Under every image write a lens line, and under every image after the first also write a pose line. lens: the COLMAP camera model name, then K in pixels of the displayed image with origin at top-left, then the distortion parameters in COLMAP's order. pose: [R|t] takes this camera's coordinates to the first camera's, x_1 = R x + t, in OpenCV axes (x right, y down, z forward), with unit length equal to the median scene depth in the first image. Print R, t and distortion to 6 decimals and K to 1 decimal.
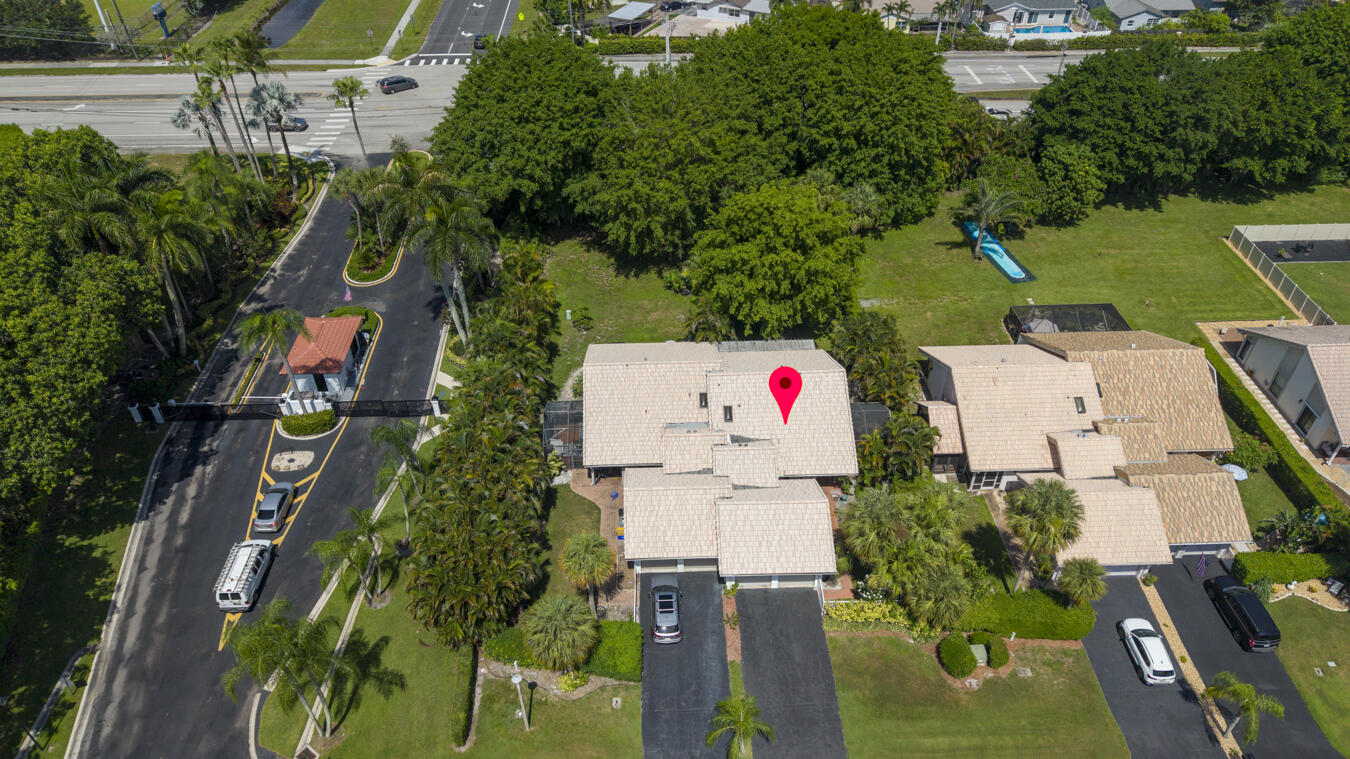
lens RADIAL K [[898.7, 0, 678.6], [0, 898.7, 373.0], [0, 0, 1]] dist [0.048171, -0.056165]
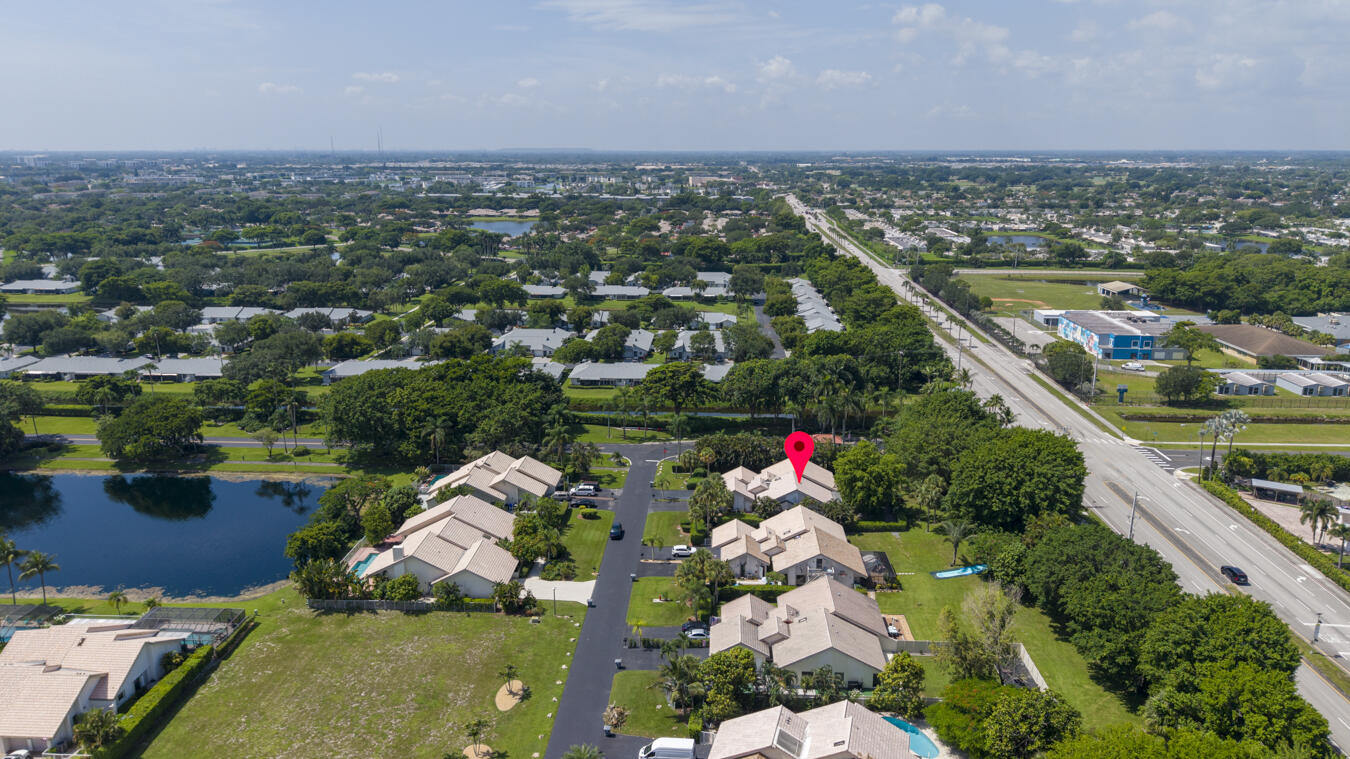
lens RADIAL K [[898.7, 0, 674.6], [0, 898.7, 389.4], [0, 0, 1]] dist [0.048171, -0.056165]
pose [[-0.092318, 0.258552, -0.961576, 2.602444], [-0.622460, 0.738764, 0.258402, -0.655811], [0.777188, 0.622397, 0.092737, 0.319683]]
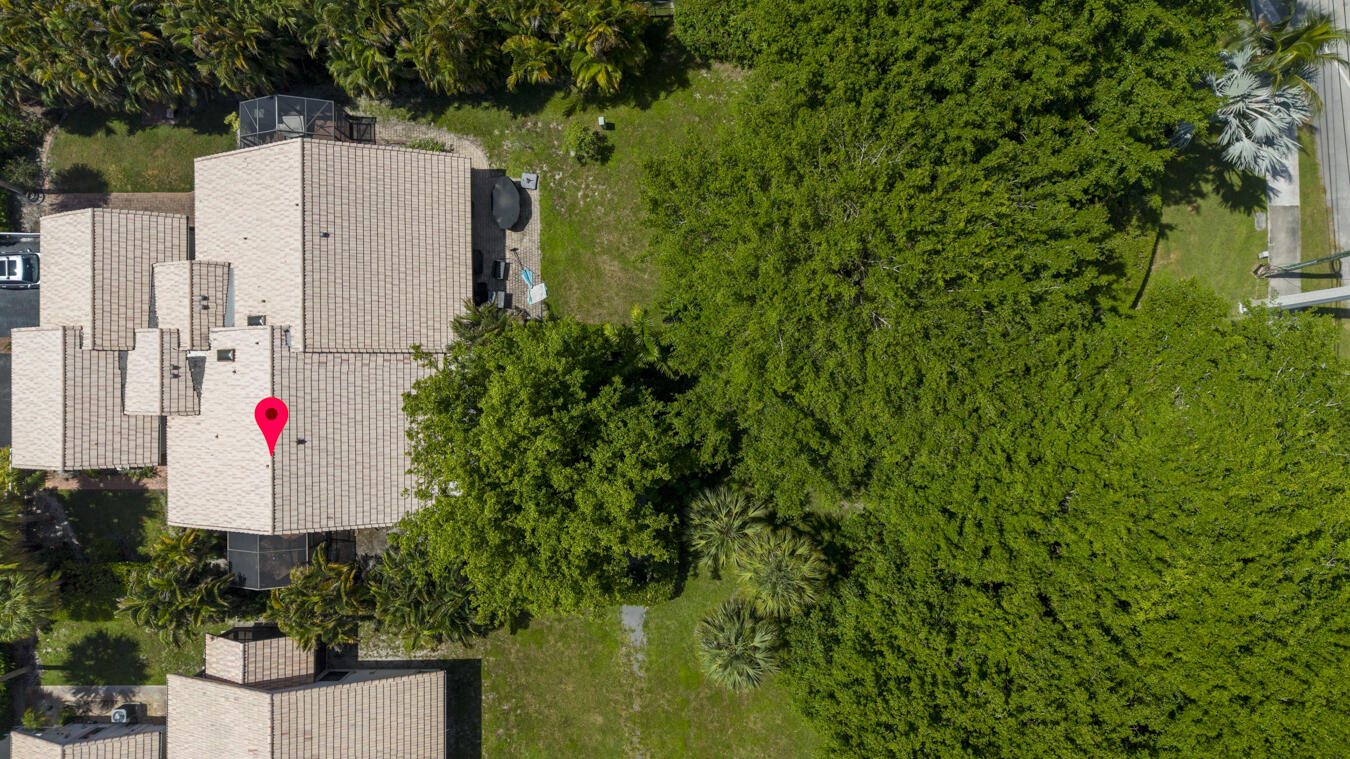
lens RADIAL K [[898.7, 0, 683.3], [0, 898.7, 391.9], [0, 0, 1]] dist [0.048171, -0.056165]
pose [[-0.037371, 0.999298, -0.002697, 0.070992], [-0.615120, -0.020876, 0.788157, -0.716005], [0.787547, 0.031113, 0.615469, 0.827022]]
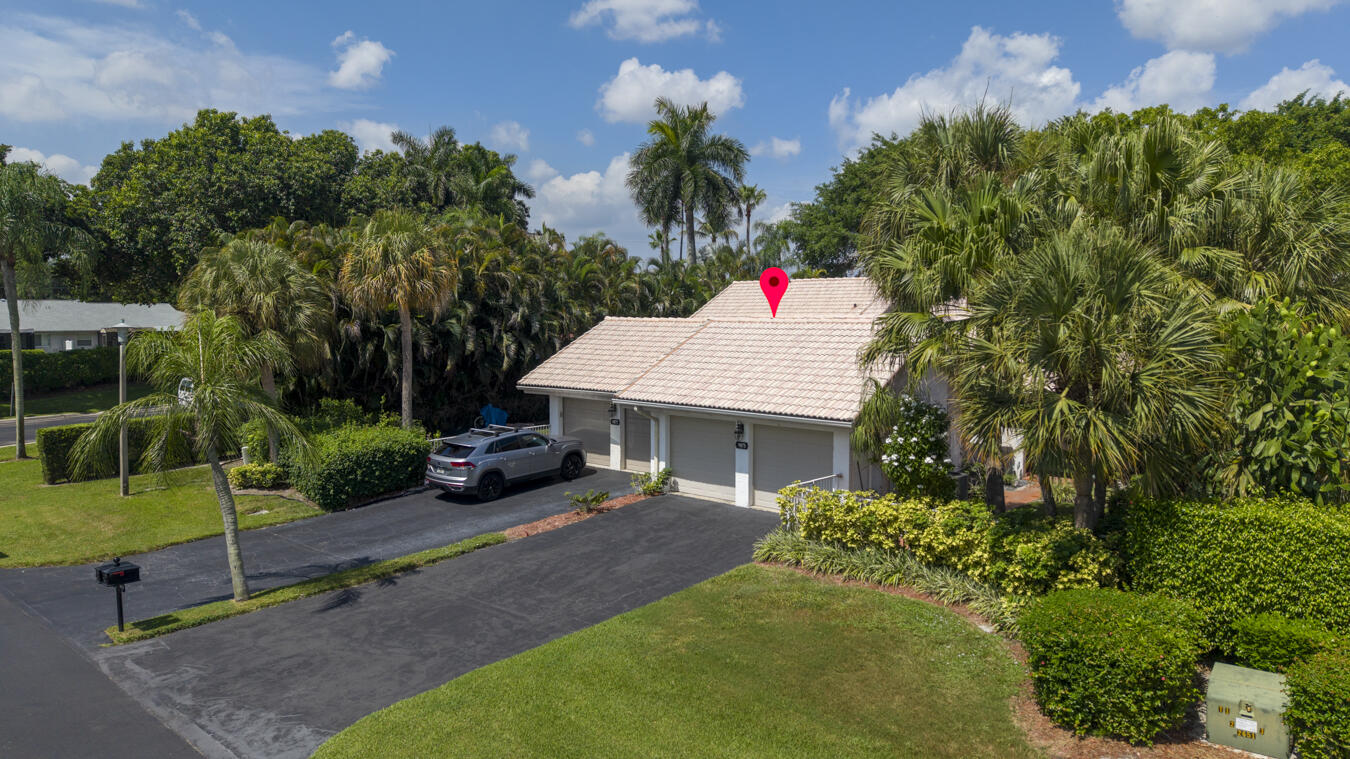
lens RADIAL K [[898.7, 0, 673.8], [0, 898.7, 375.4], [0, 0, 1]] dist [0.048171, -0.056165]
pose [[0.724242, 0.051988, -0.687583, 0.305940], [-0.433256, 0.810049, -0.395107, 0.316342], [0.536435, 0.584053, 0.609196, 0.636297]]
